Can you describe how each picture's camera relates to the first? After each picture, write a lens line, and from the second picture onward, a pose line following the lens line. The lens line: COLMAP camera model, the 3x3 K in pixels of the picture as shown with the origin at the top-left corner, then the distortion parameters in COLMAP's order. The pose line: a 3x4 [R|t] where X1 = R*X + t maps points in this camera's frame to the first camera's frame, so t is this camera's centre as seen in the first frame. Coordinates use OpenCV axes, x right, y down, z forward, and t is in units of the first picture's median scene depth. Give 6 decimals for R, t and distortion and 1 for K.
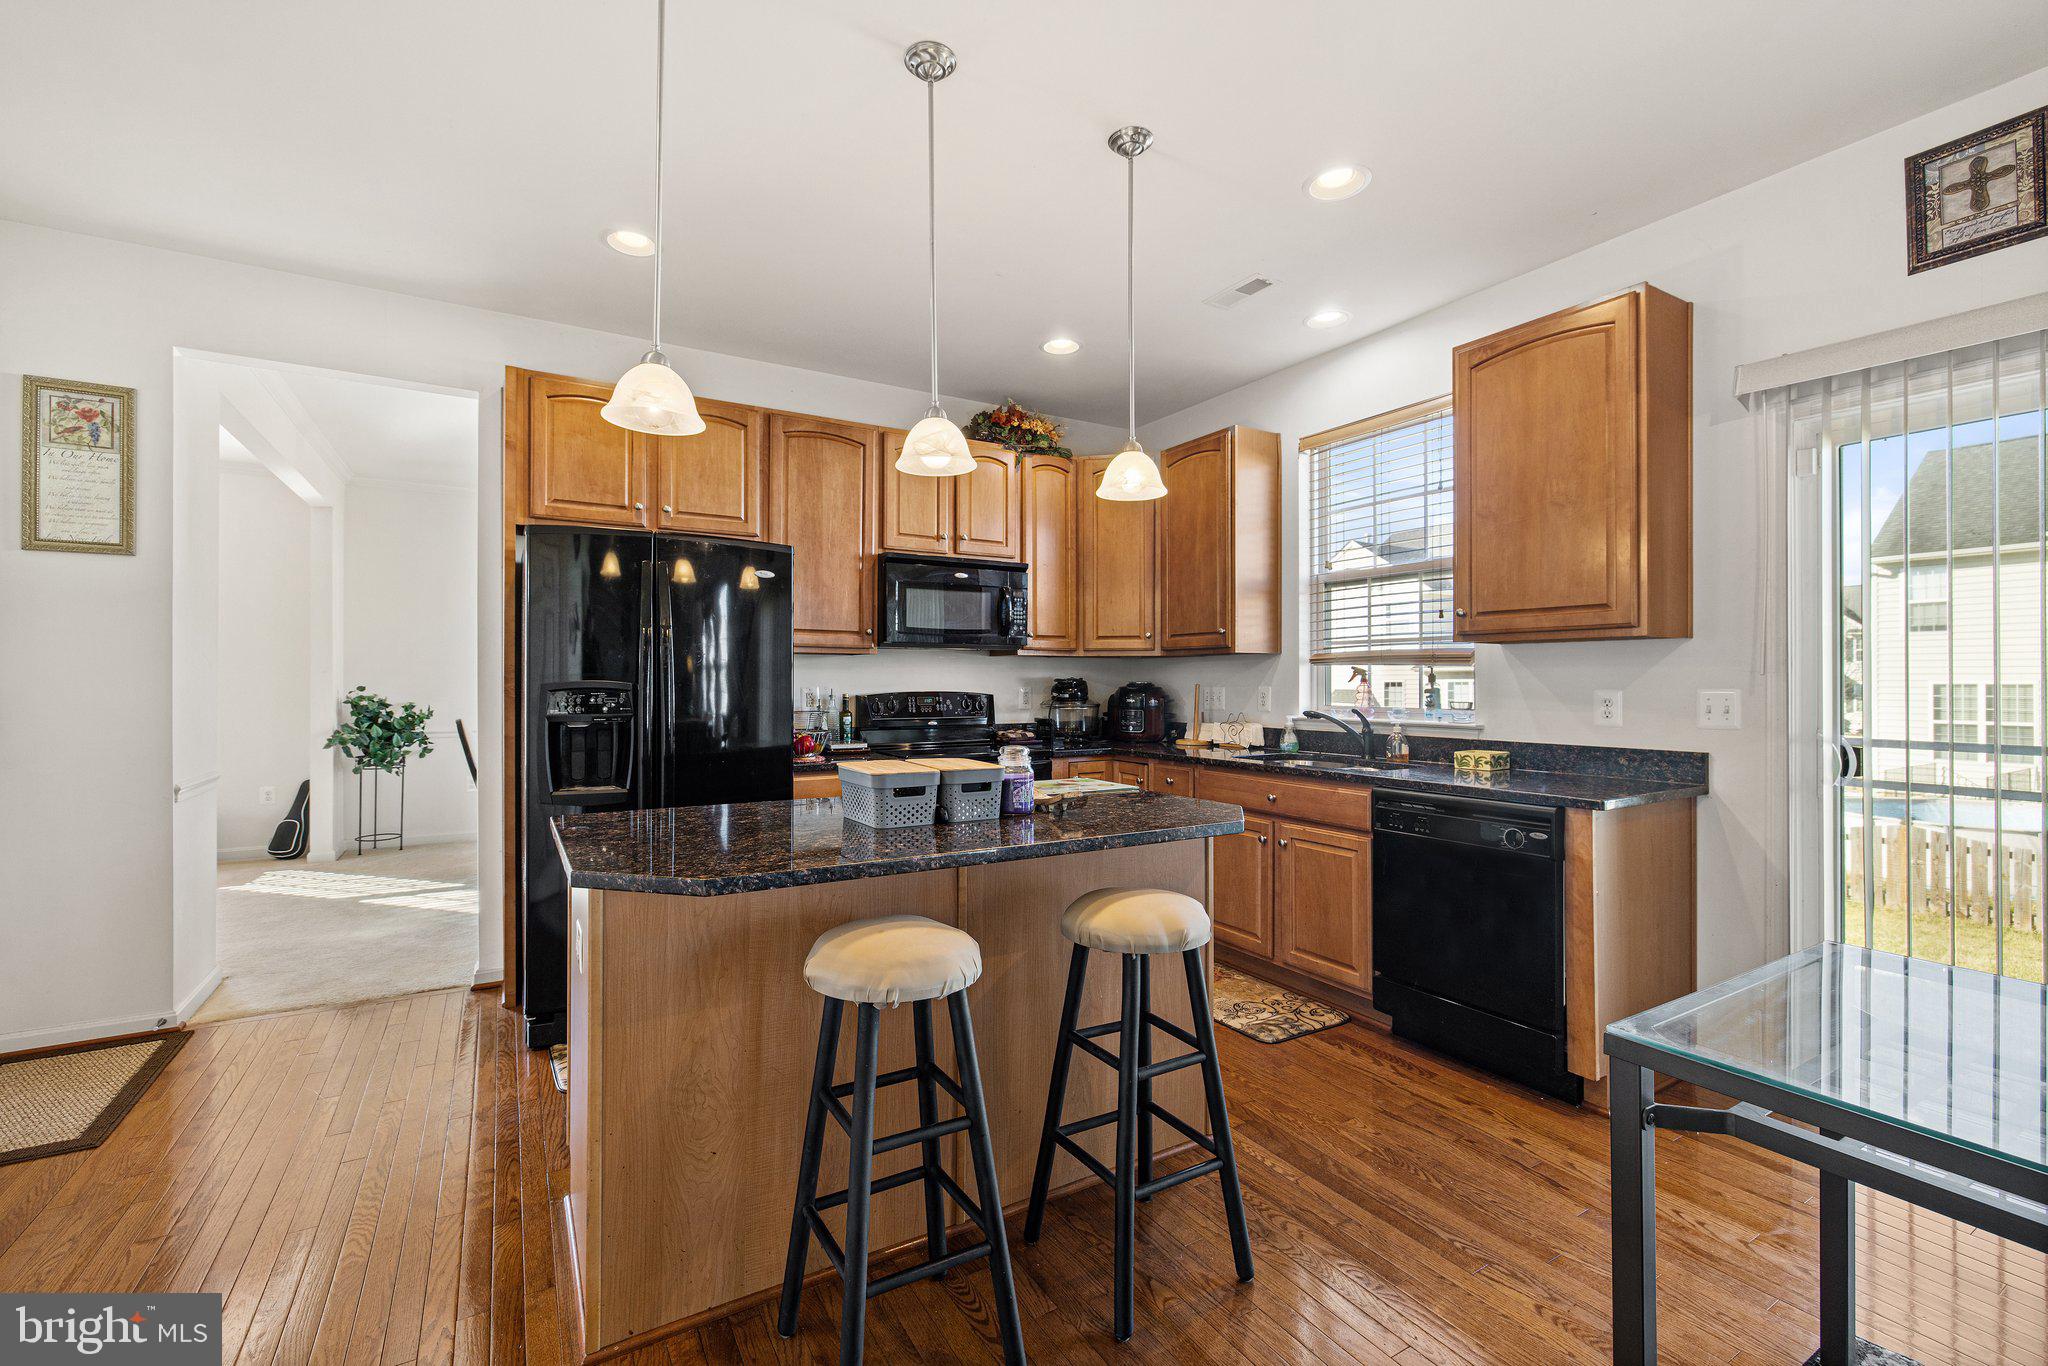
lens RADIAL K [[859.7, 0, 1009.5], [0, 859.7, 668.8], [0, 0, 1]] dist [-0.001241, -0.000323]
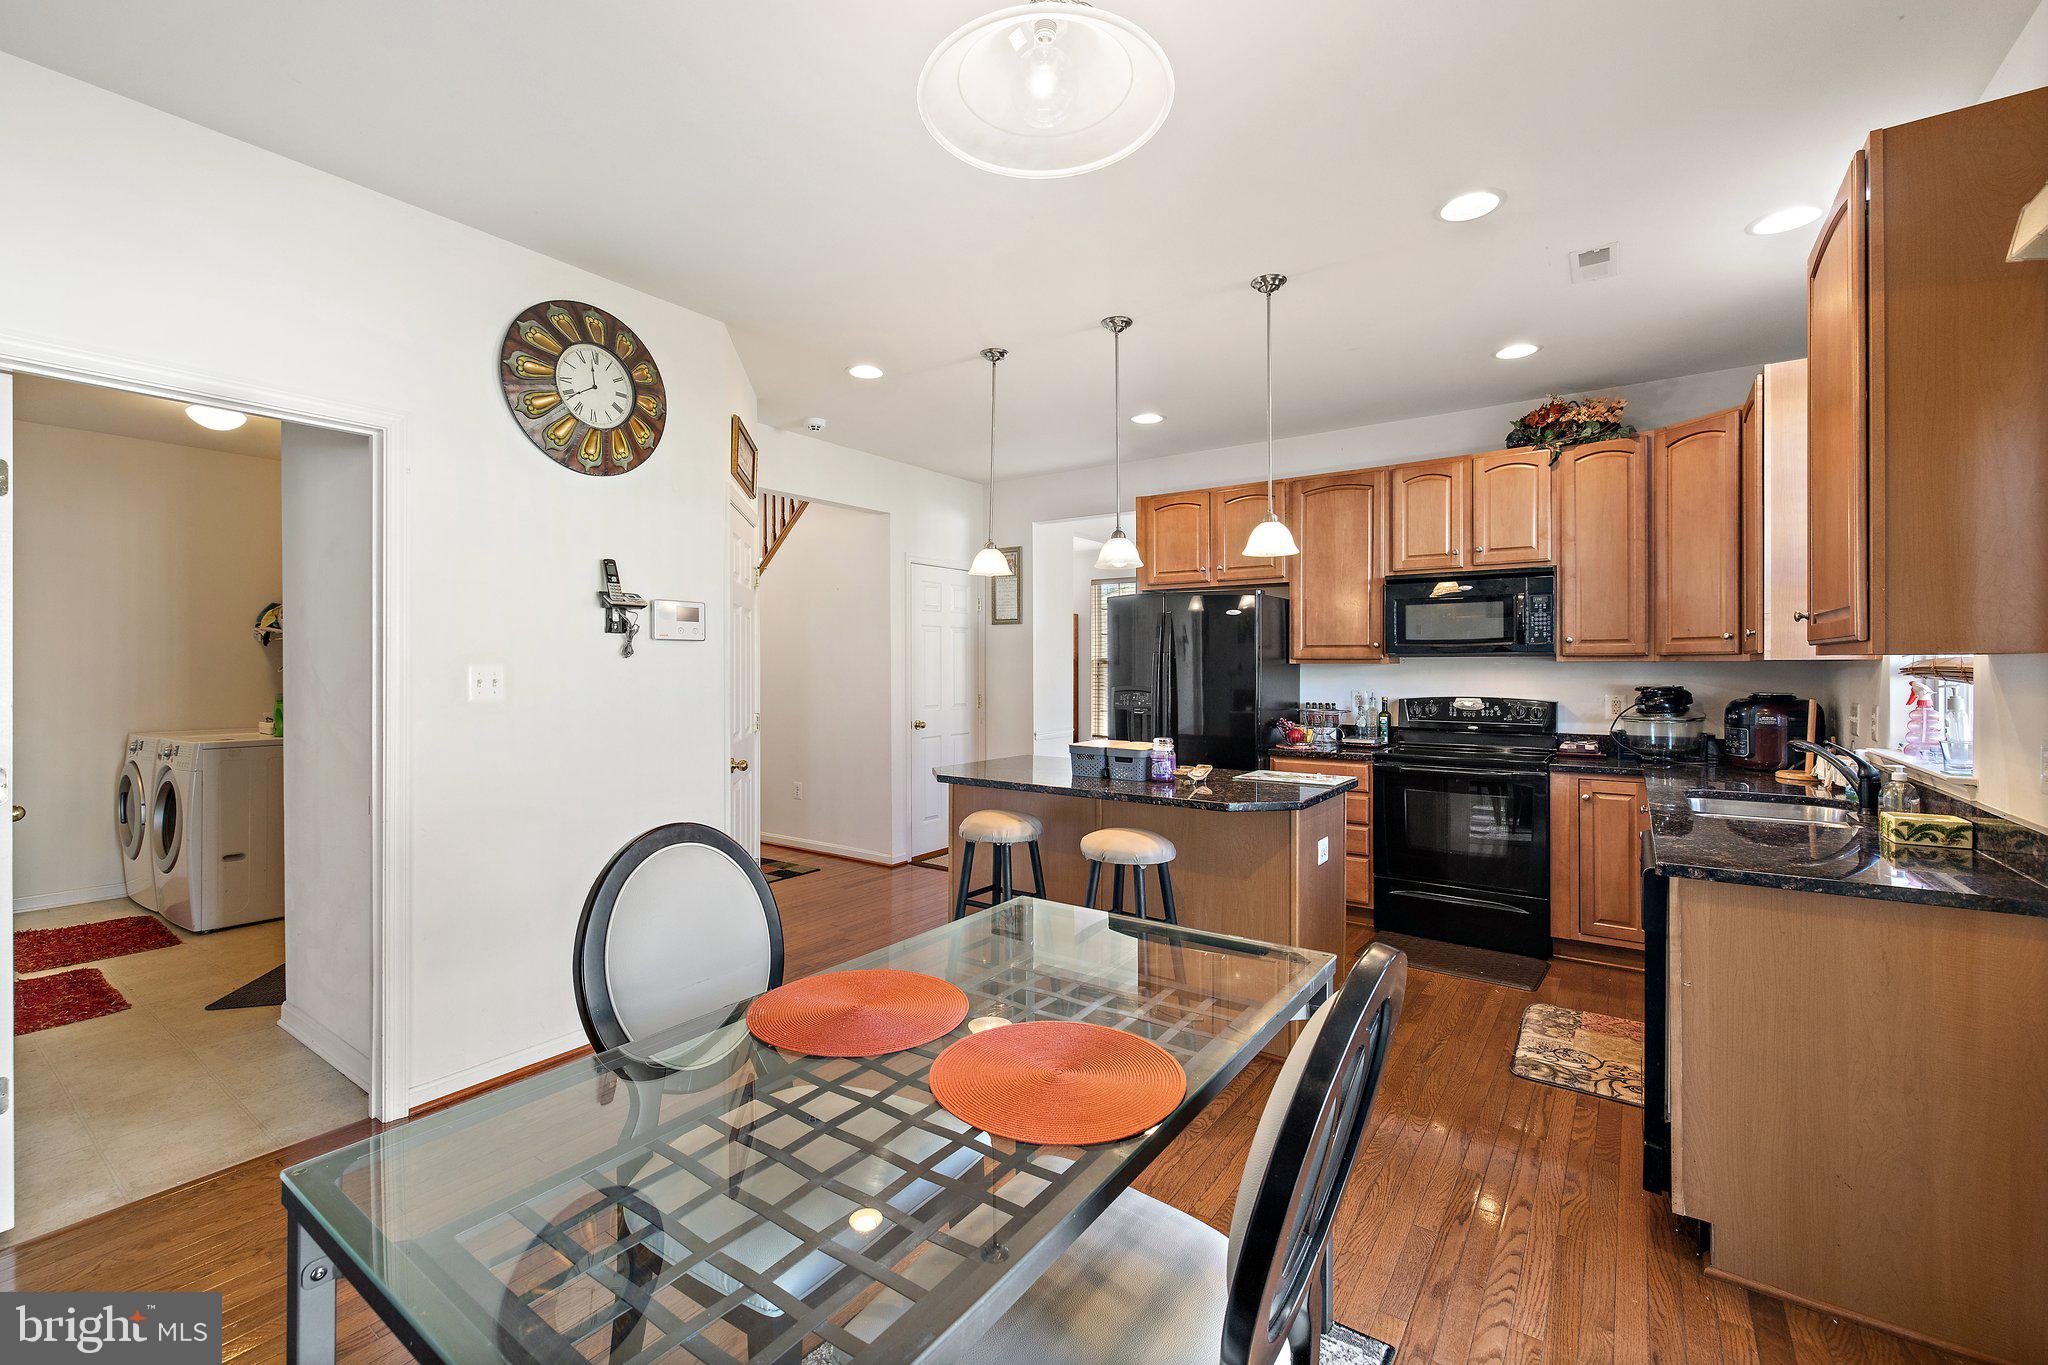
lens RADIAL K [[859.7, 0, 1009.5], [0, 859.7, 668.3], [0, 0, 1]] dist [-0.001241, -0.000323]
pose [[0.399964, 0.001361, -0.916530, 0.699134], [0.012571, 0.999897, 0.006971, -0.025515], [0.916445, -0.014309, 0.399905, 0.072296]]
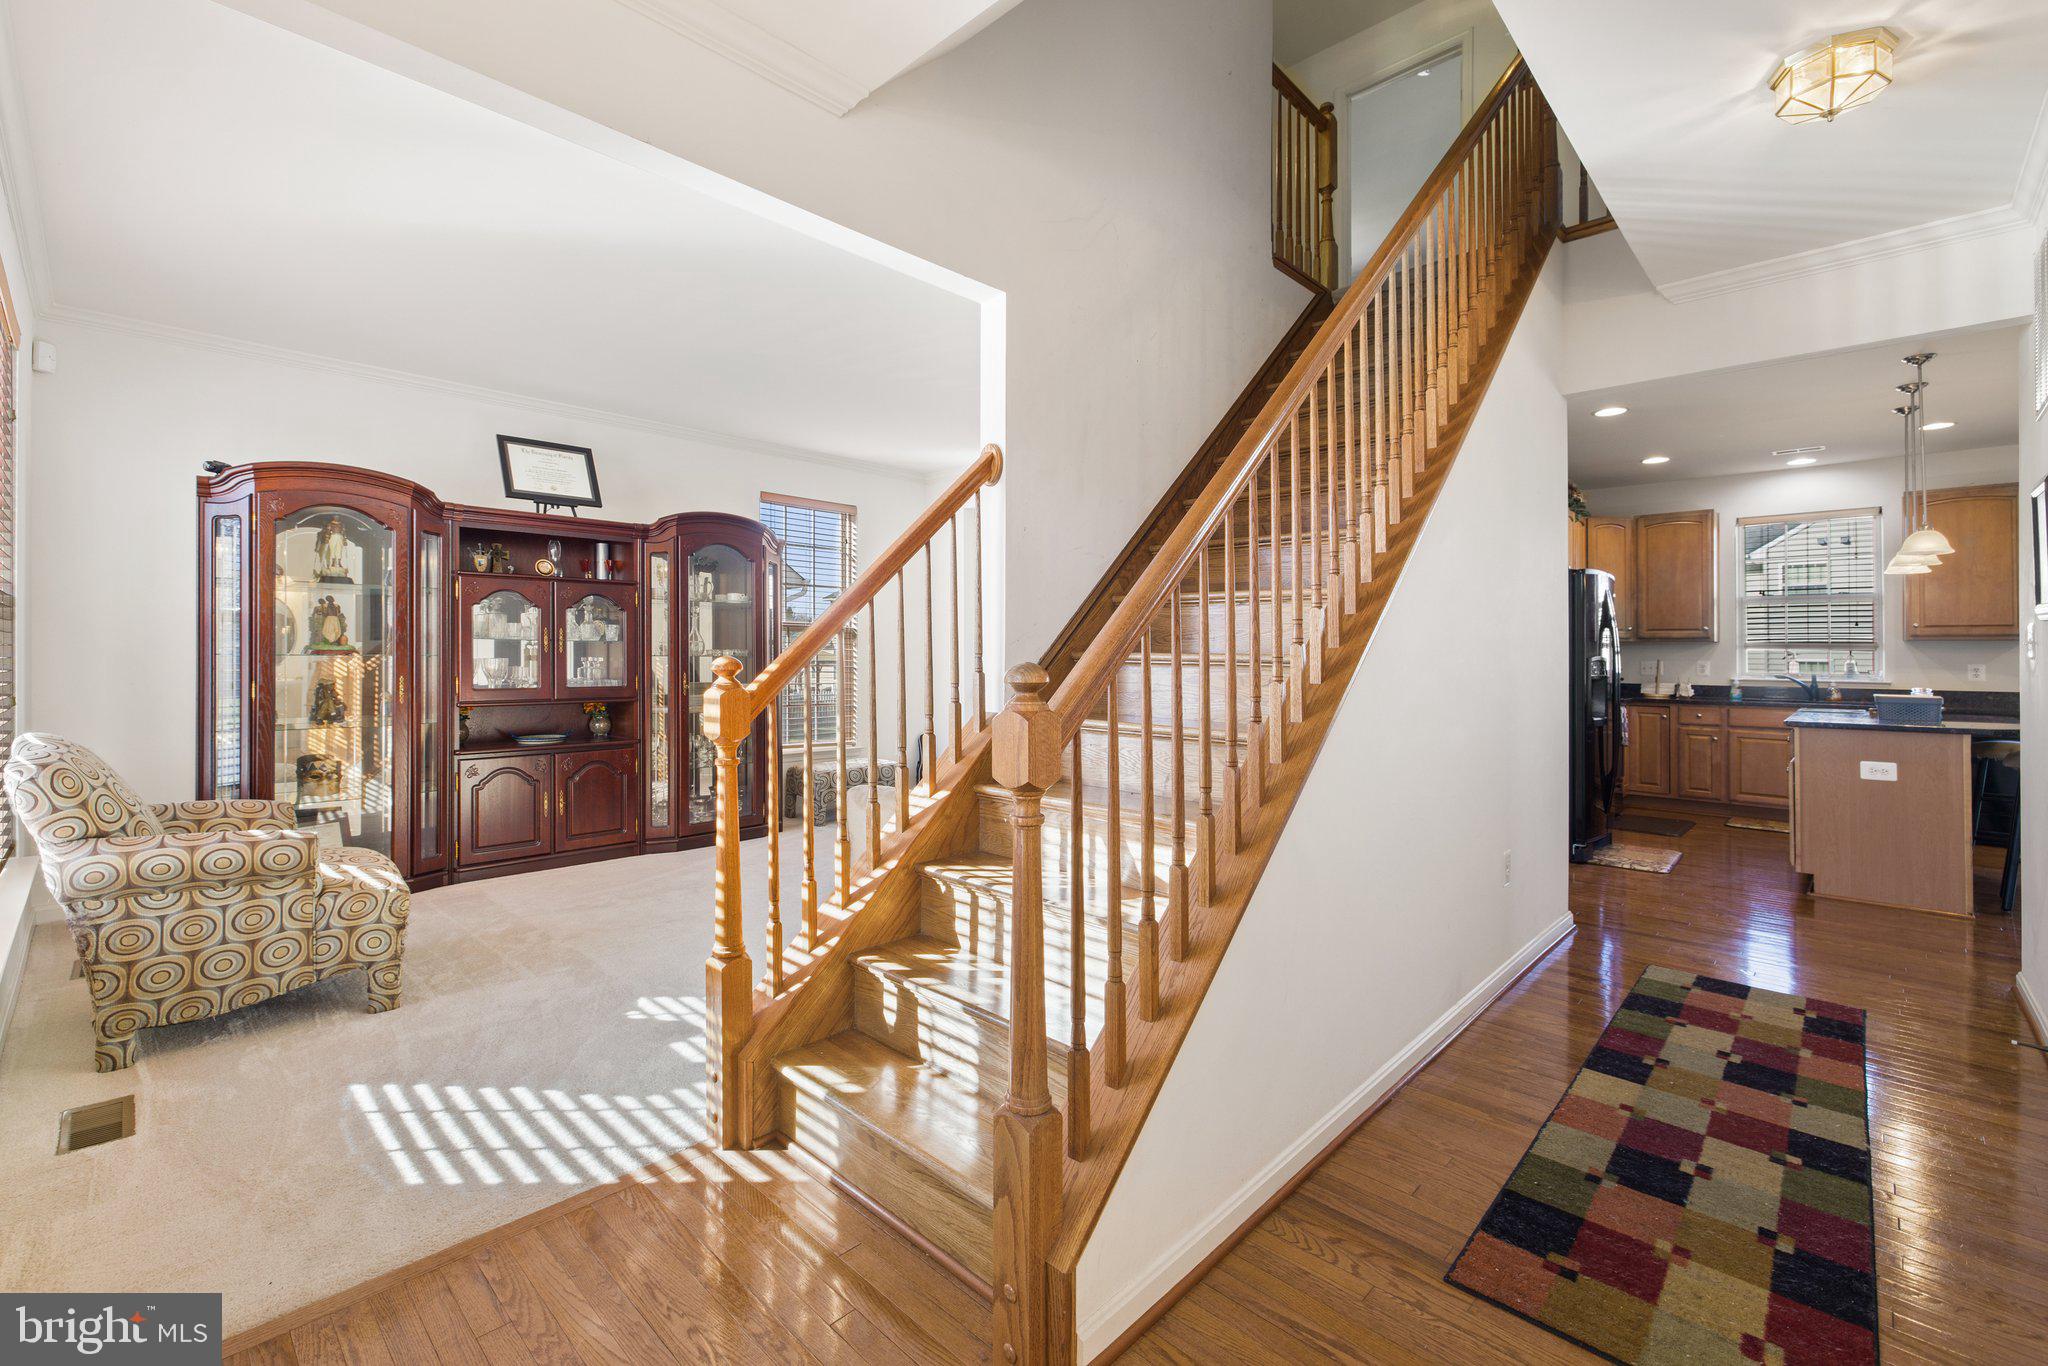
lens RADIAL K [[893.3, 0, 1013.5], [0, 893.3, 642.7], [0, 0, 1]] dist [0.011824, -0.000023]
pose [[0.960113, 0.005493, 0.279560, -1.587842], [-0.006547, 0.999975, 0.002839, -0.013031], [-0.279537, -0.004556, 0.960124, -0.333226]]
